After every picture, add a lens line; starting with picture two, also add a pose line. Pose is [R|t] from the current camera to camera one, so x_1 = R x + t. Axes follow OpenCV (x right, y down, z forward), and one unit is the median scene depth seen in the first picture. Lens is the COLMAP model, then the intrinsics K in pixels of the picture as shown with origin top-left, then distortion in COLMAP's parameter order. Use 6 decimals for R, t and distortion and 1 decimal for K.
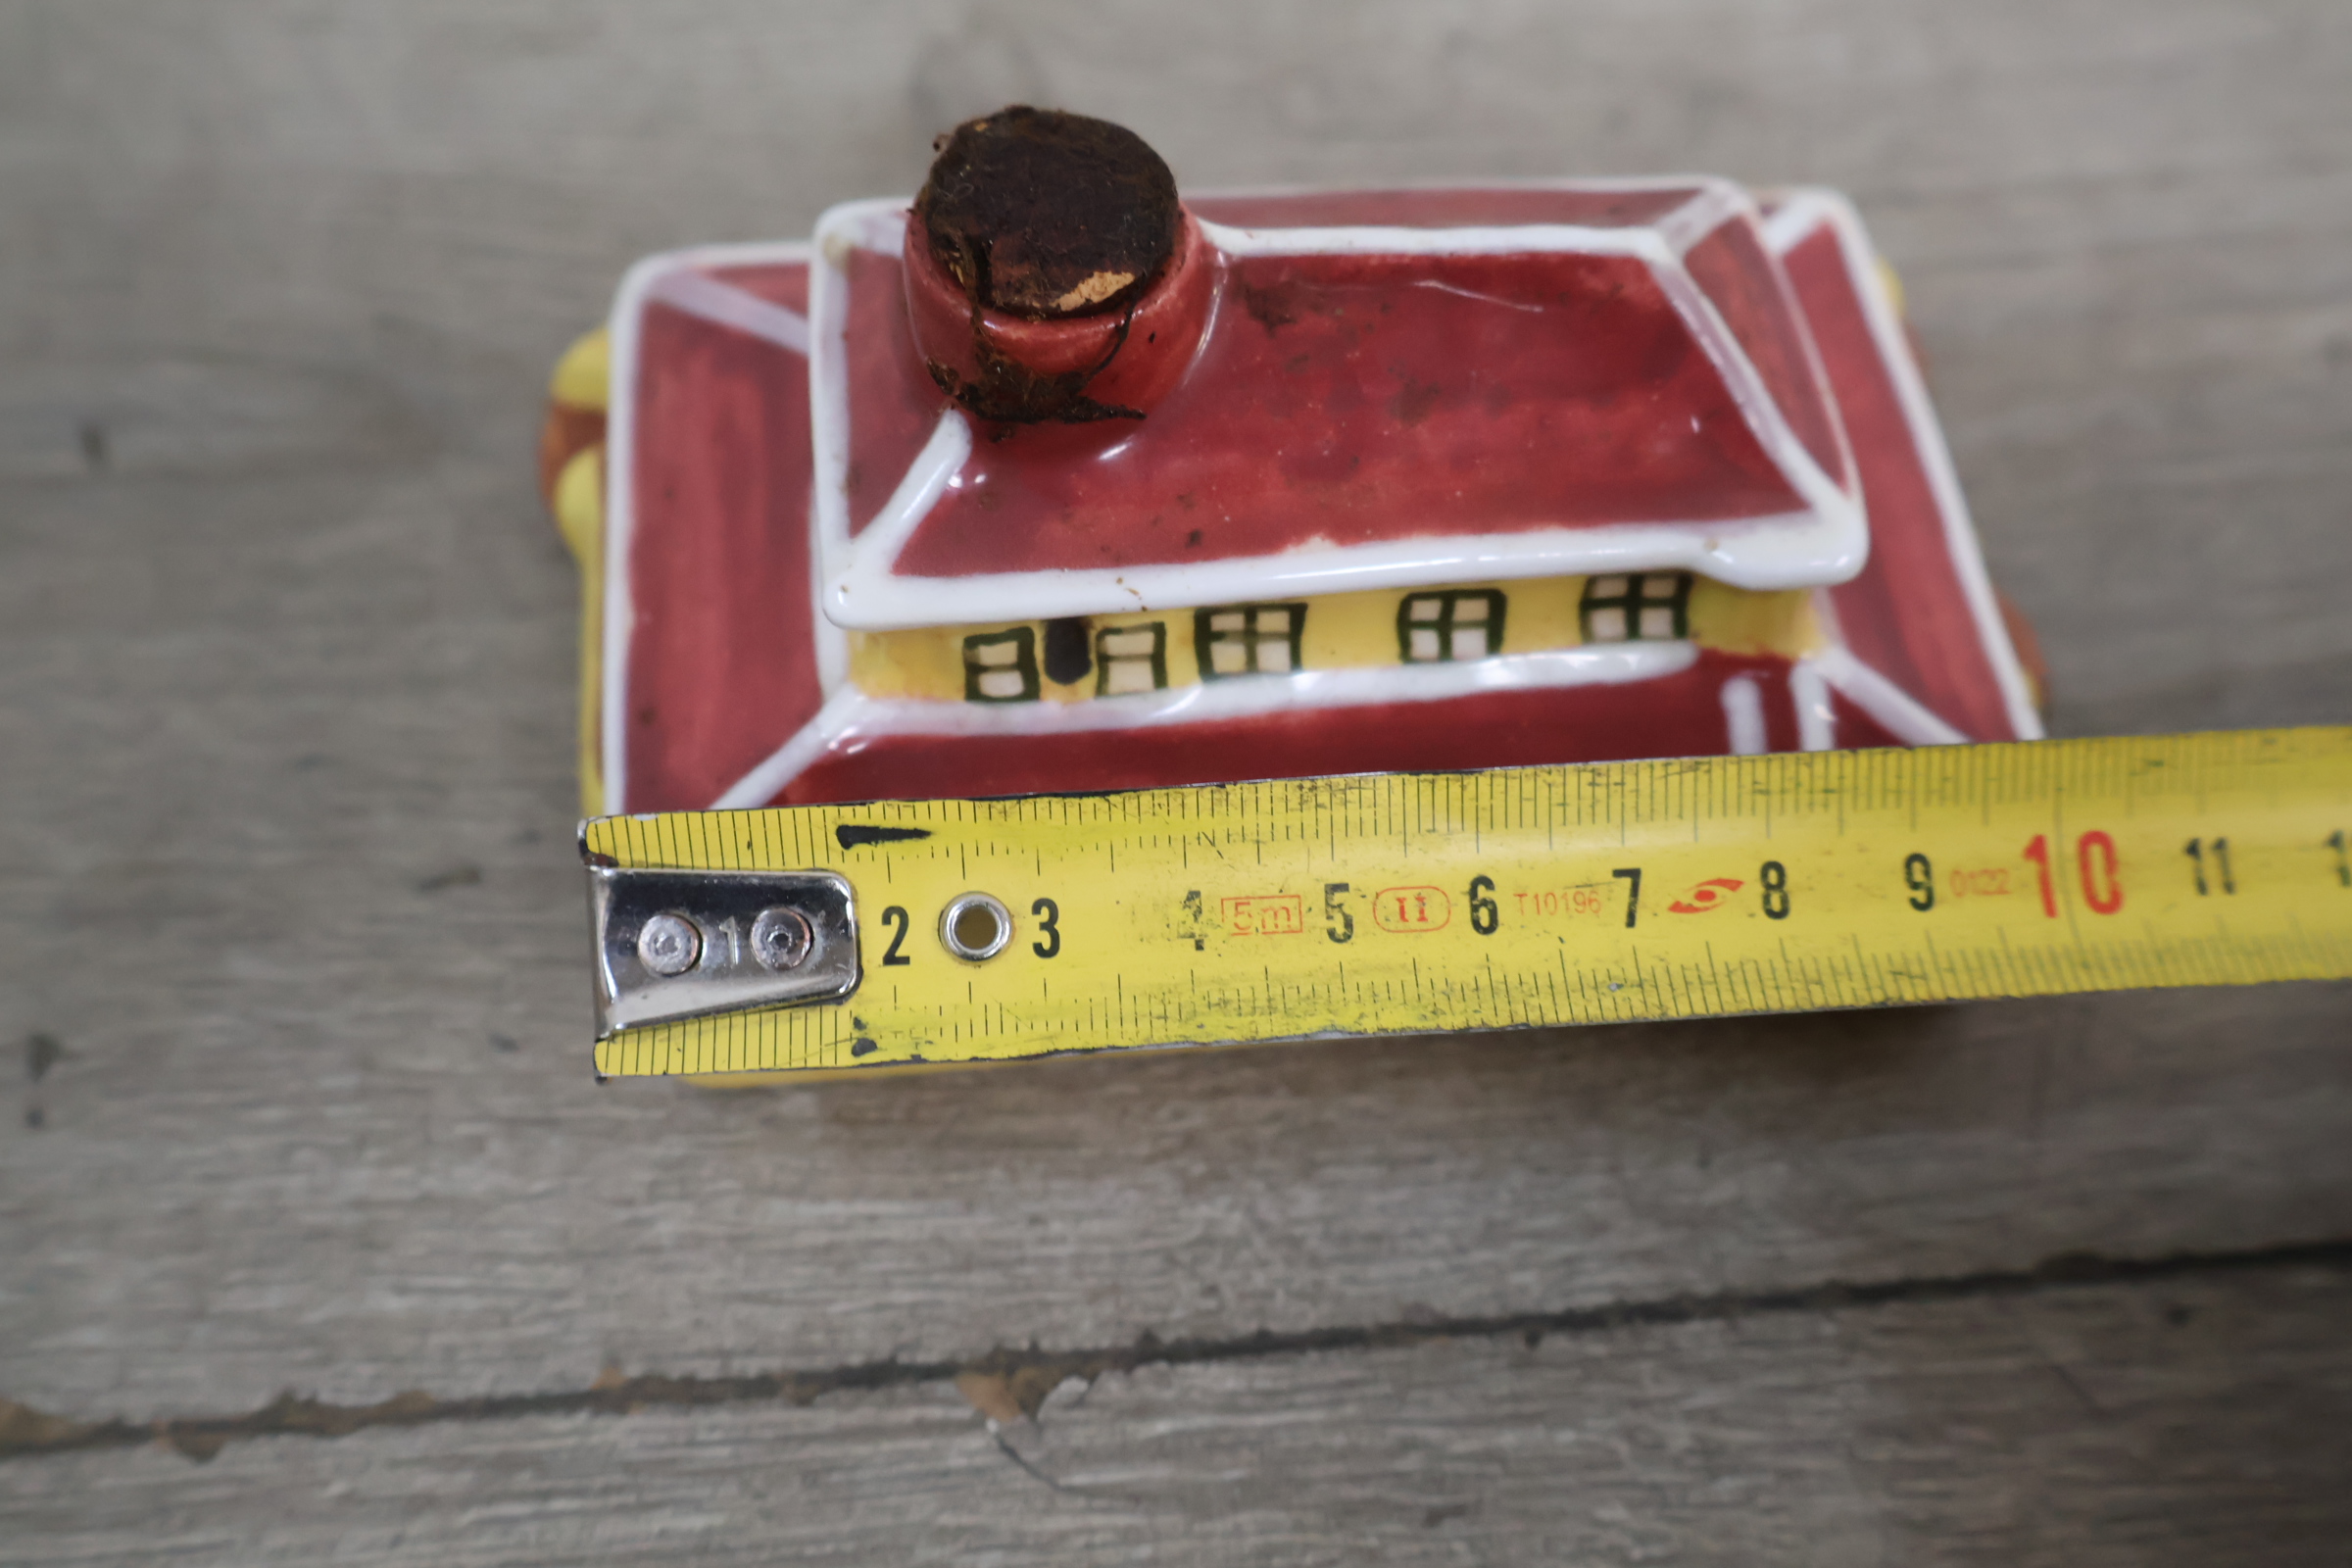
lens RADIAL K [[2460.7, 0, 1165.2], [0, 2460.7, 804.8], [0, 0, 1]] dist [0.004865, 0.000000]
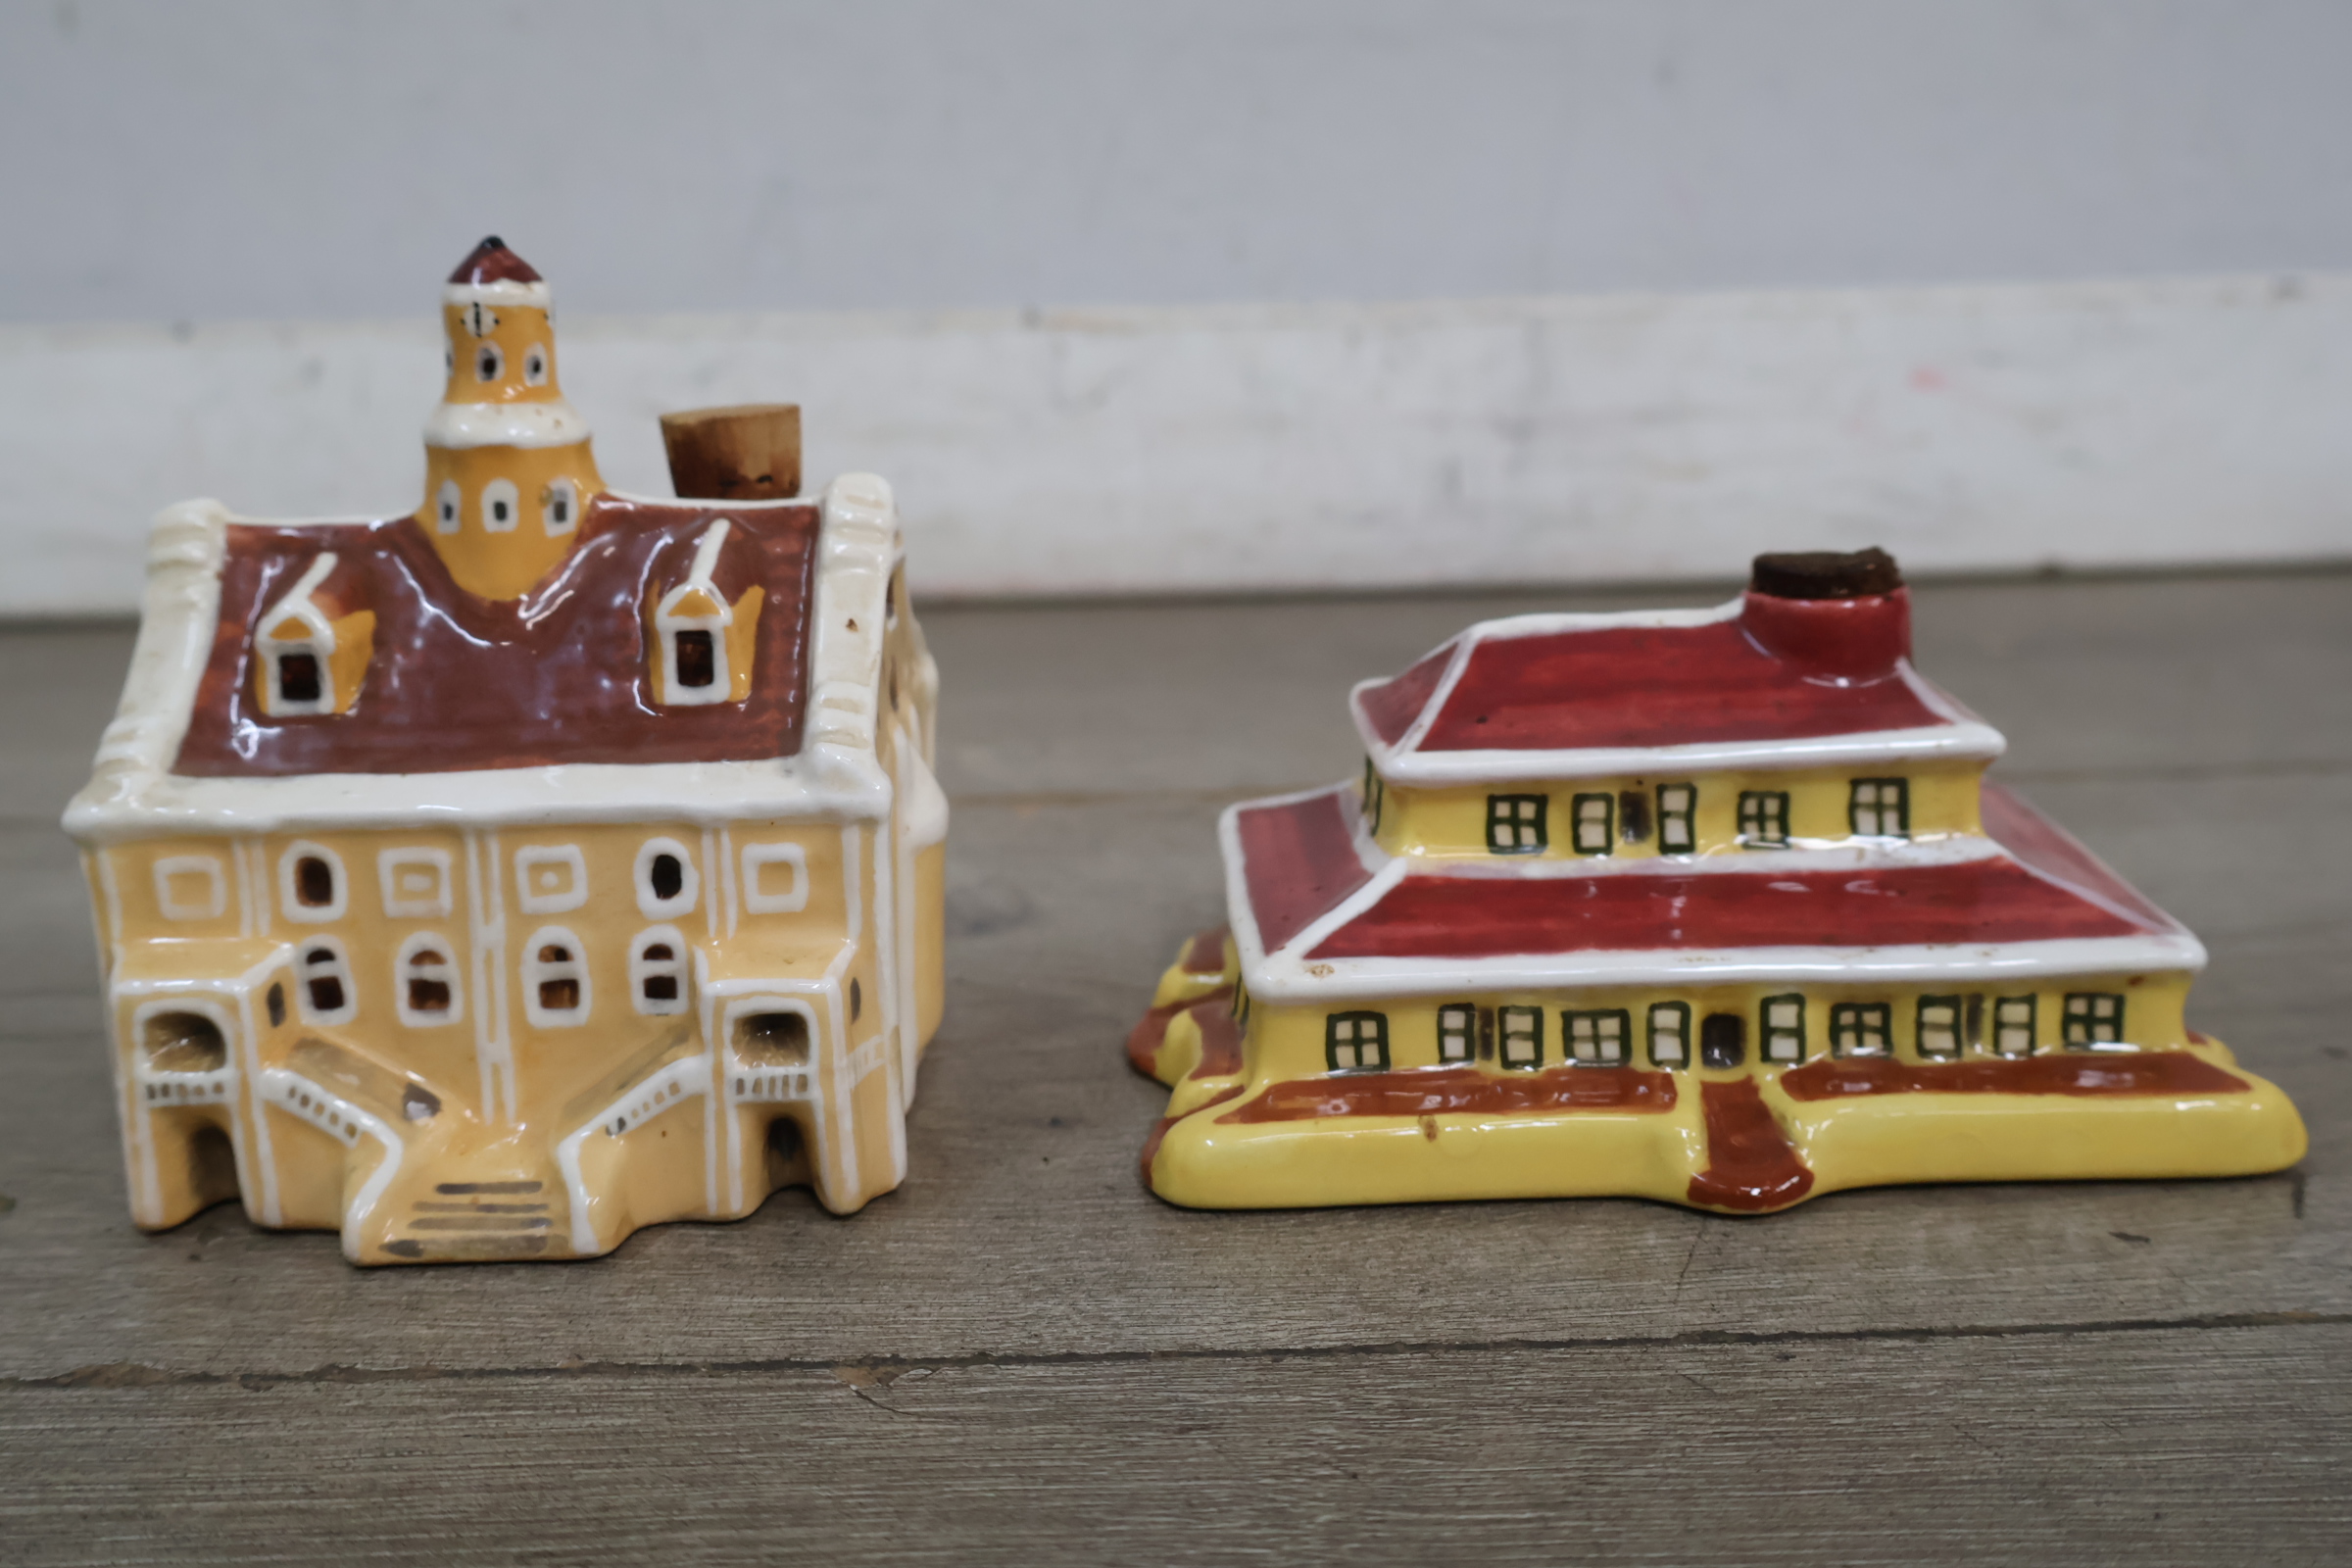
lens RADIAL K [[2460.7, 0, 1158.6], [0, 2460.7, 742.8], [0, 0, 1]] dist [0.004865, 0.000000]
pose [[0.997380, -0.007515, -0.071943, 0.184592], [-0.042495, 0.743993, -0.666834, 0.850116], [0.058537, 0.668145, 0.741725, -0.181893]]
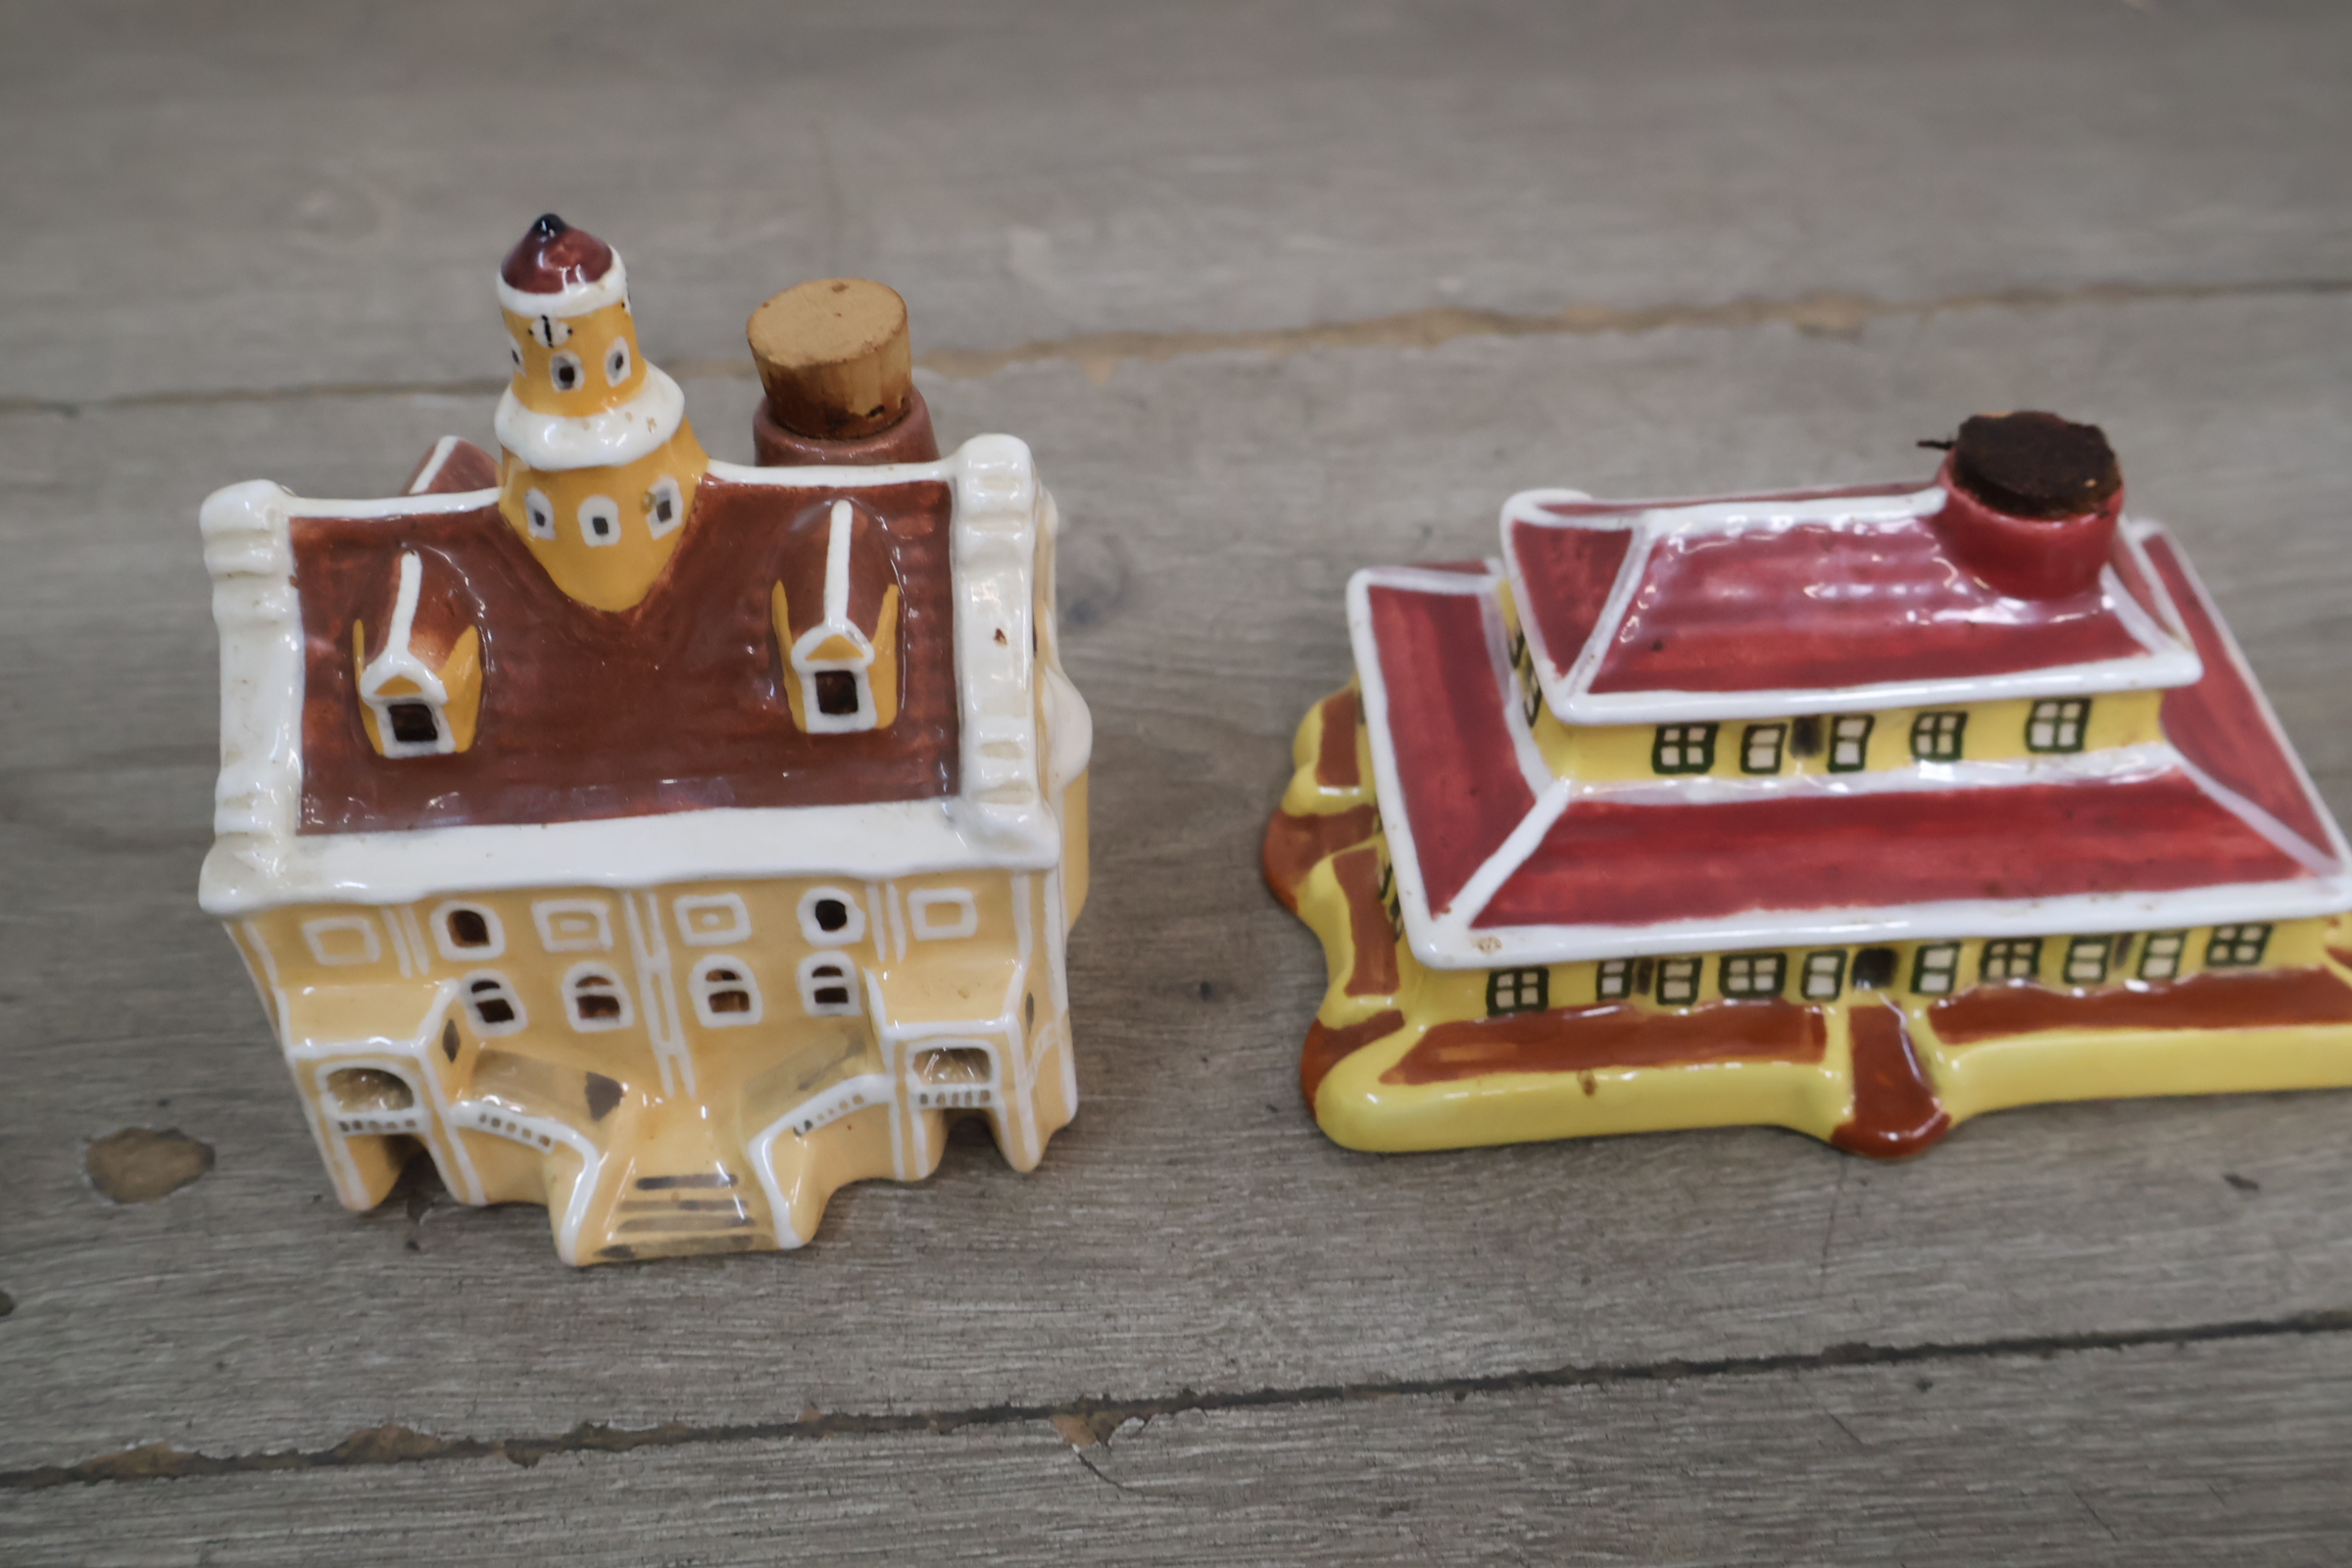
lens RADIAL K [[2460.7, 0, 1168.4], [0, 2460.7, 776.0], [0, 0, 1]] dist [0.004865, 0.000000]
pose [[0.999212, -0.002857, -0.039583, 0.039894], [-0.005734, 0.976546, -0.215231, 0.176510], [0.039270, 0.215289, 0.975761, -0.463752]]
